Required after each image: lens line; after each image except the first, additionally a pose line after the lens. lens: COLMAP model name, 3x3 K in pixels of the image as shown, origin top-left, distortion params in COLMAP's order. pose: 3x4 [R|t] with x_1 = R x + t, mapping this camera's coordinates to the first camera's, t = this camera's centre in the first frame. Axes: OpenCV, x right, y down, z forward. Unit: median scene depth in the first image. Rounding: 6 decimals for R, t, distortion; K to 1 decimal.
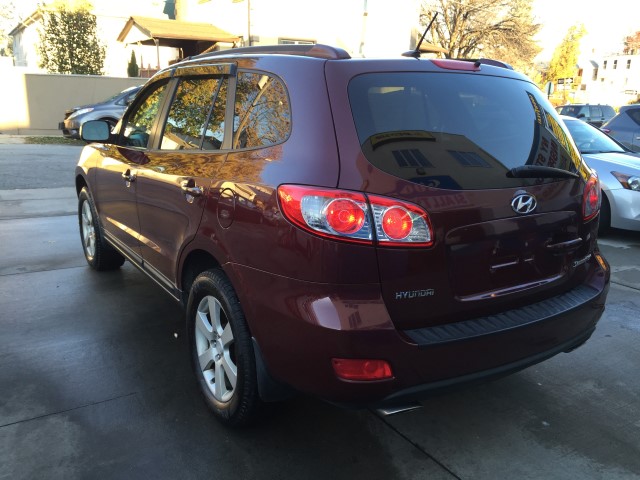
lens RADIAL K [[551.3, 0, 317.2], [0, 551.3, 245.0], [0, 0, 1]] dist [0.063107, -0.082920]
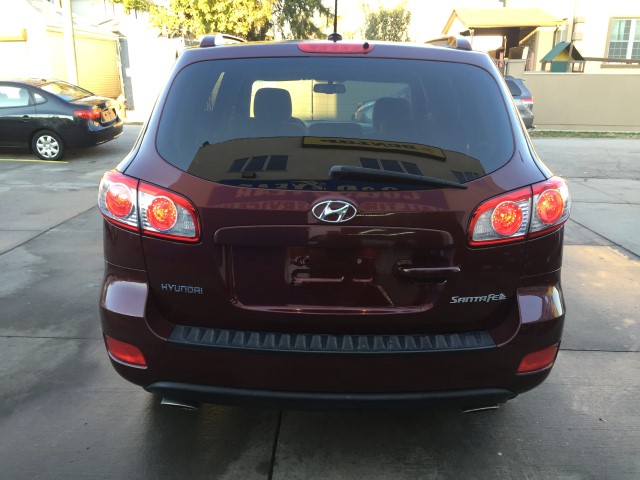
lens RADIAL K [[551.3, 0, 321.4], [0, 551.3, 239.2], [0, 0, 1]] dist [0.063107, -0.082920]
pose [[0.823997, 0.135639, -0.550119, 0.728784], [-0.132374, 0.990139, 0.045854, -0.060232], [0.550914, 0.035038, 0.833826, 0.260633]]
